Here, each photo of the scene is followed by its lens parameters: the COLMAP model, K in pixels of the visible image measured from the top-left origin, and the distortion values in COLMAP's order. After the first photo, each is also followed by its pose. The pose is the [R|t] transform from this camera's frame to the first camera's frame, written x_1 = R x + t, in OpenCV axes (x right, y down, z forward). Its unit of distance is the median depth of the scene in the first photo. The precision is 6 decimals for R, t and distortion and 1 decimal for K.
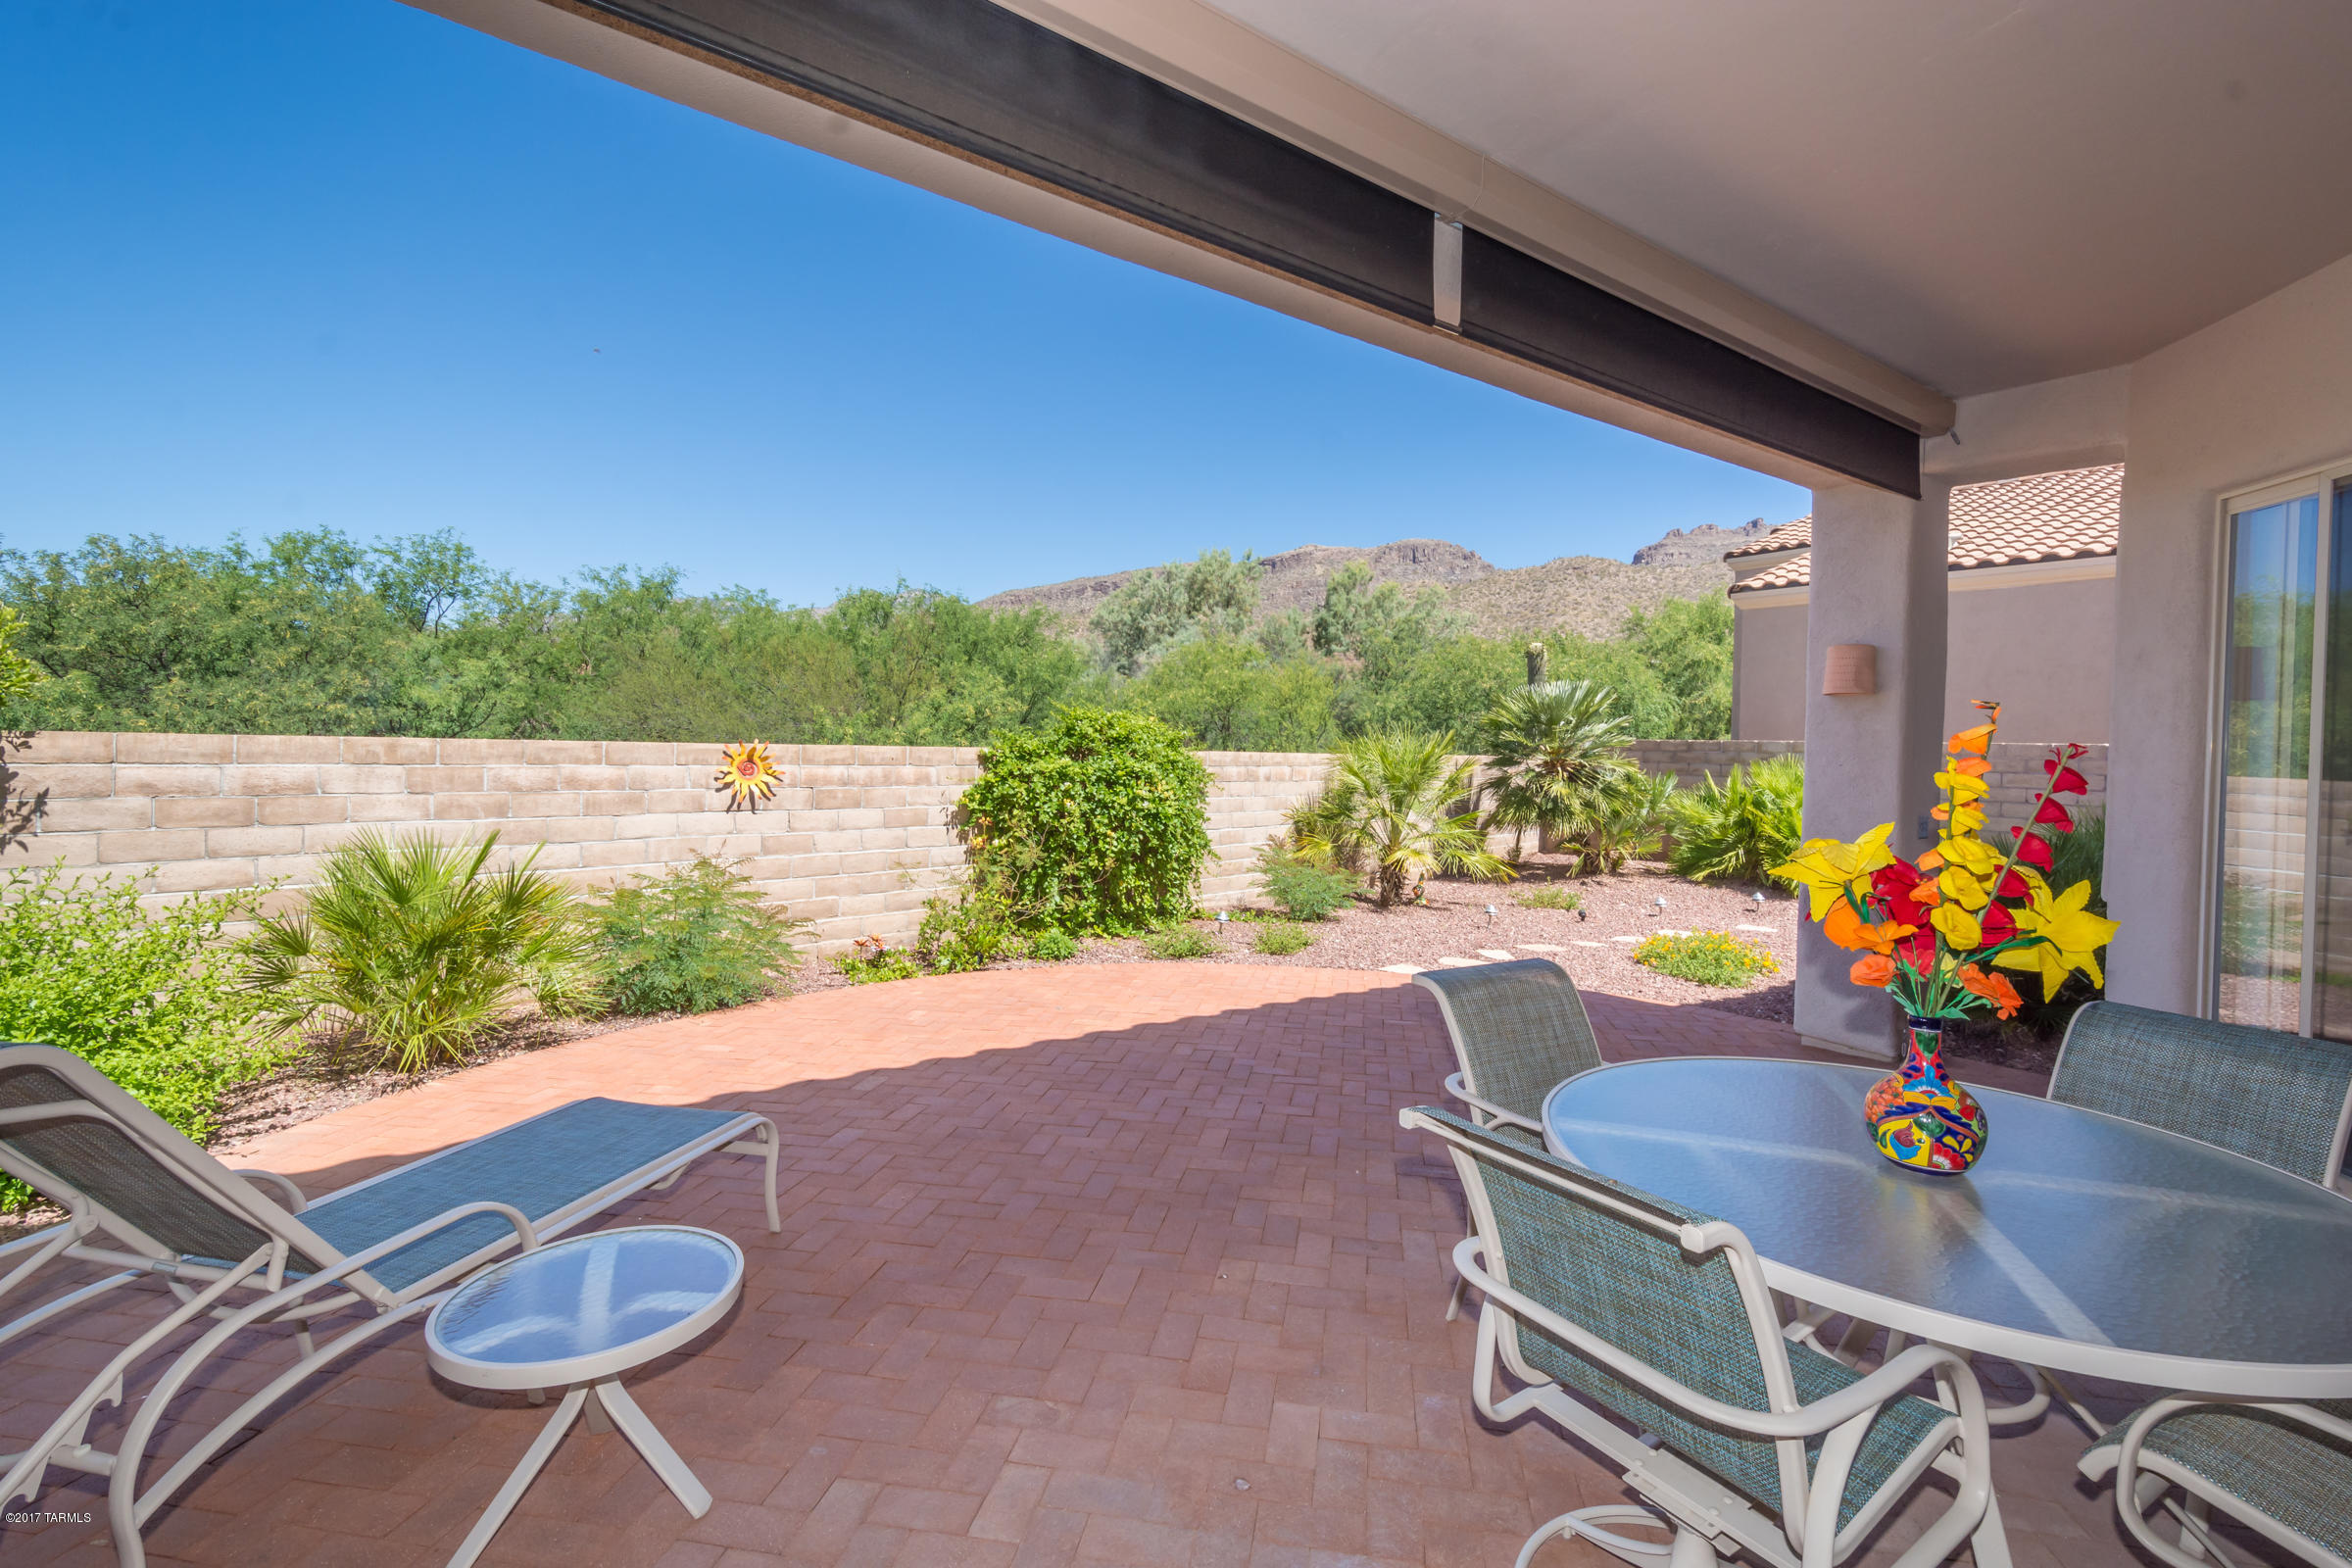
lens RADIAL K [[1028.8, 0, 1198.5], [0, 1028.8, 741.8], [0, 0, 1]] dist [0.002000, 0.000006]
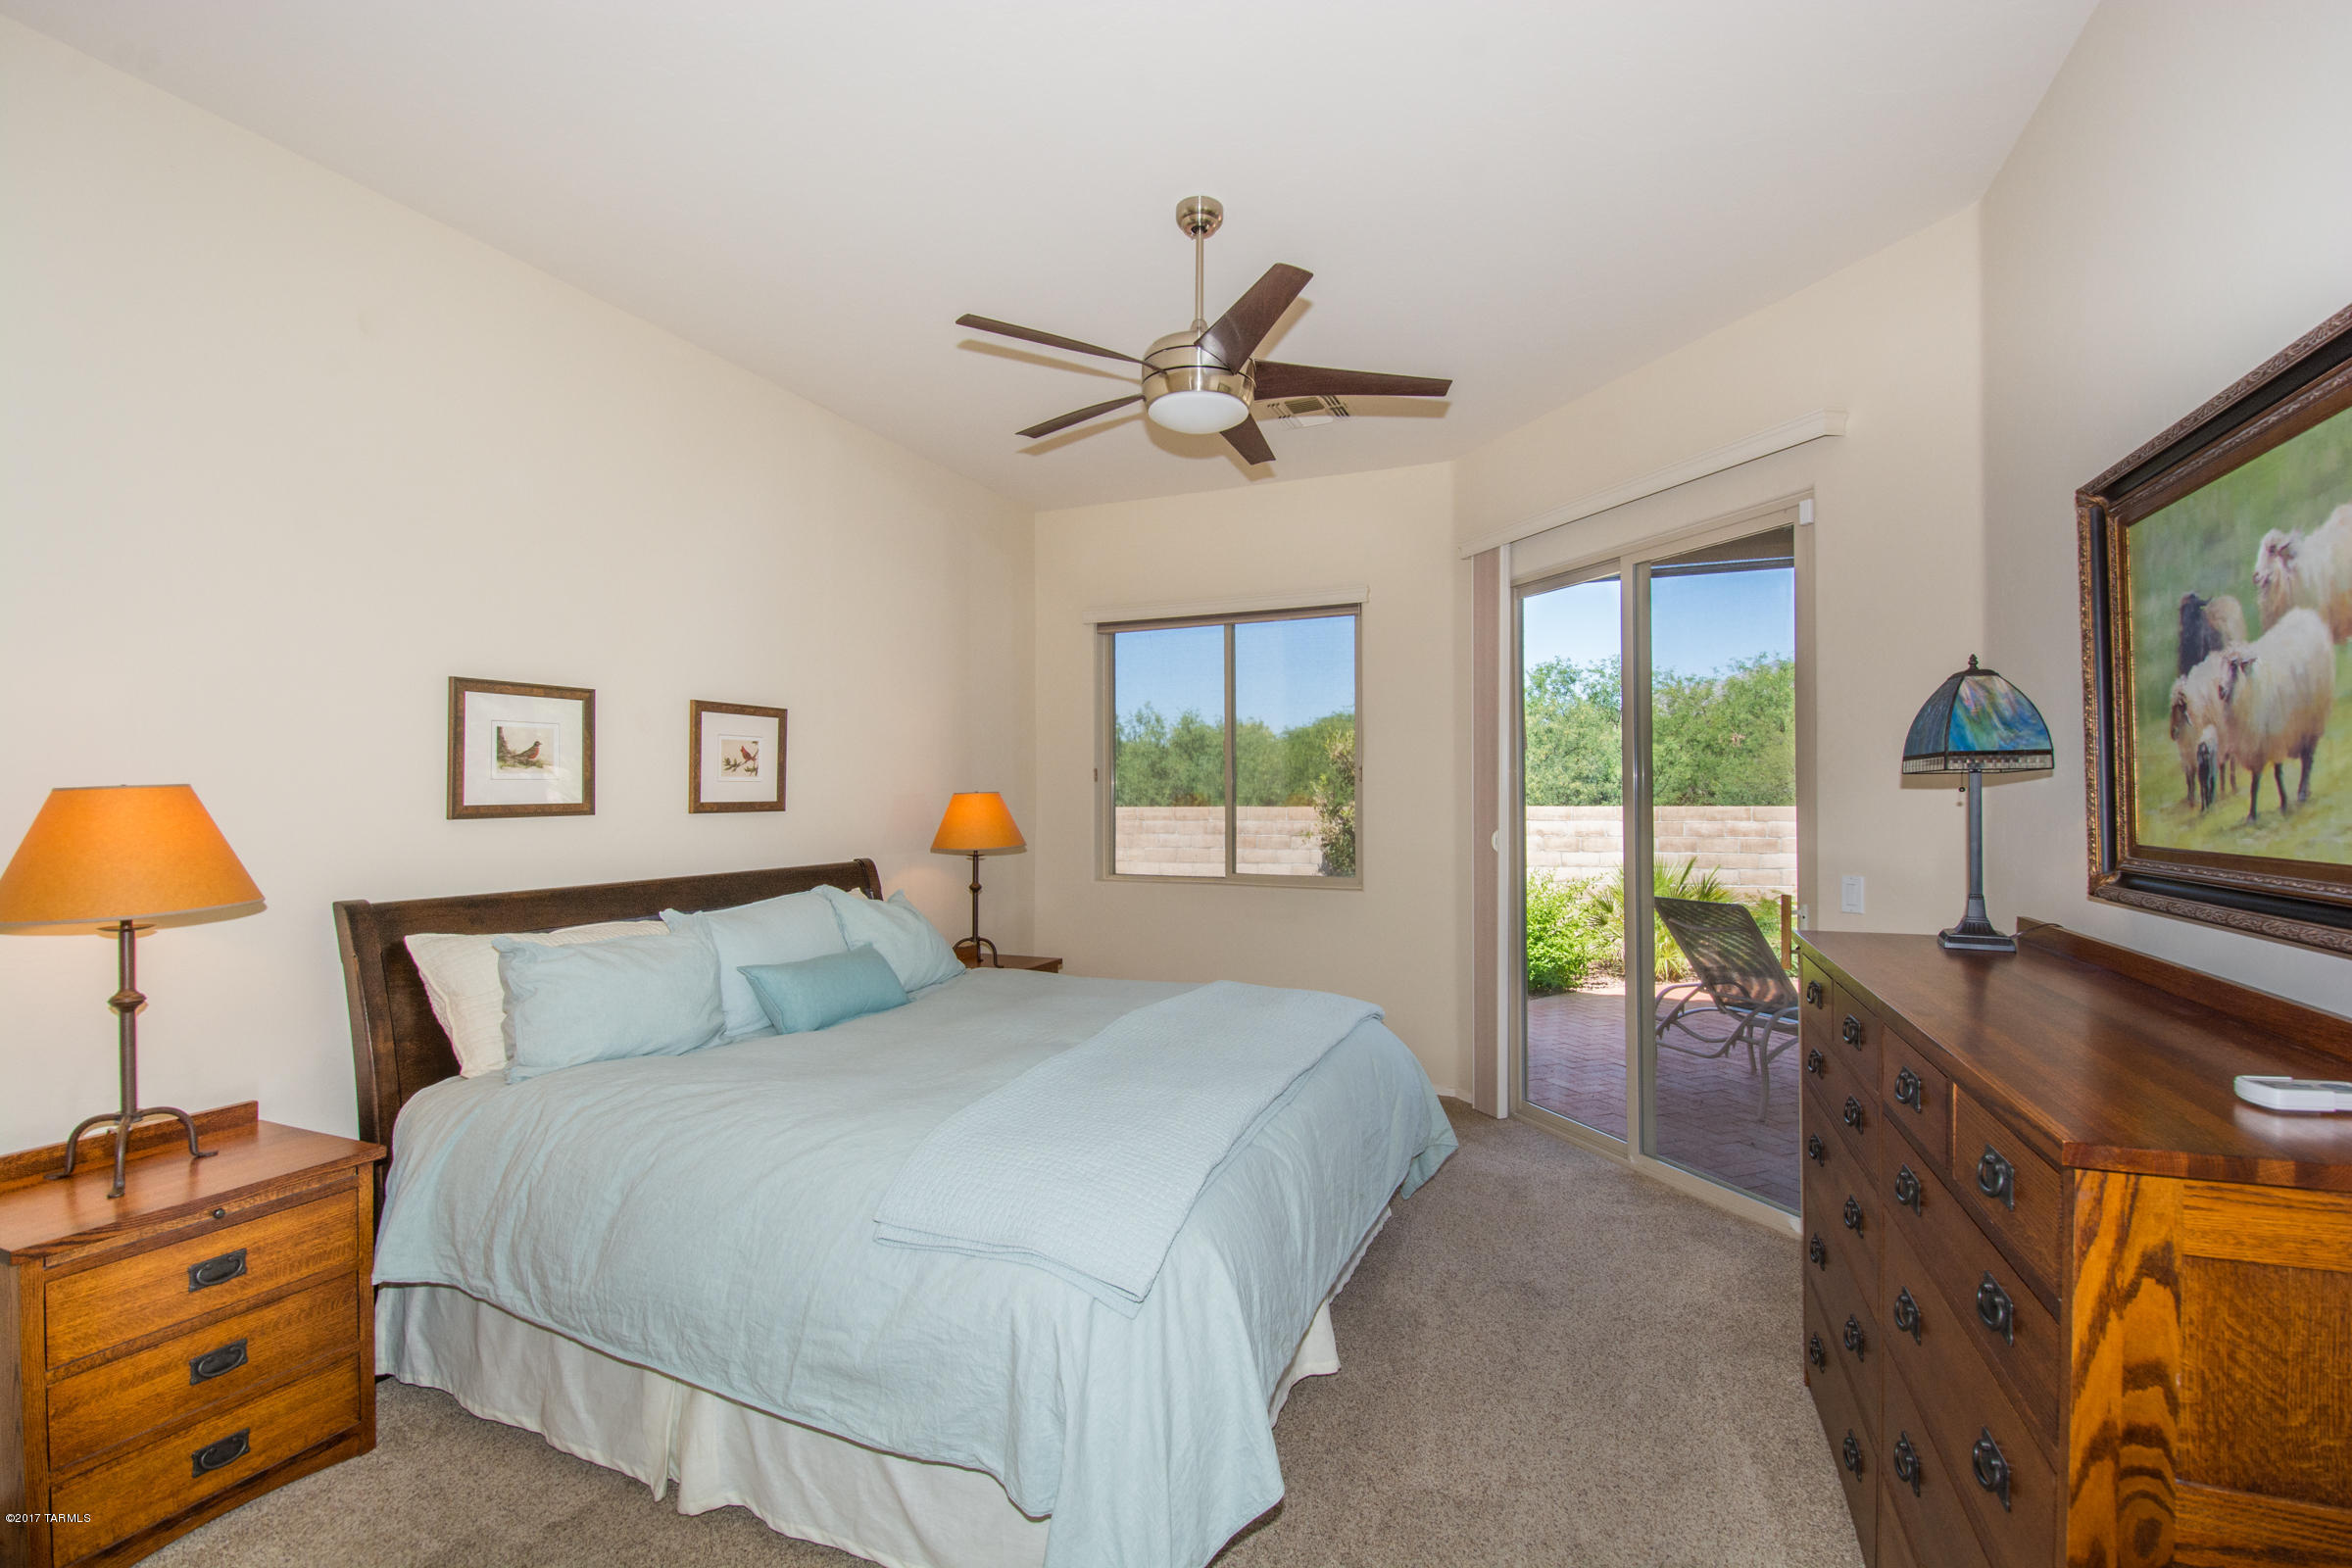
lens RADIAL K [[1011.8, 0, 1190.9], [0, 1011.8, 789.5], [0, 0, 1]] dist [0.001273, -0.018045]
pose [[0.513847, -0.029806, -0.857364, 0.239492], [0.019909, 0.999541, -0.022816, -0.006022], [0.857651, -0.005345, 0.514205, -0.412452]]
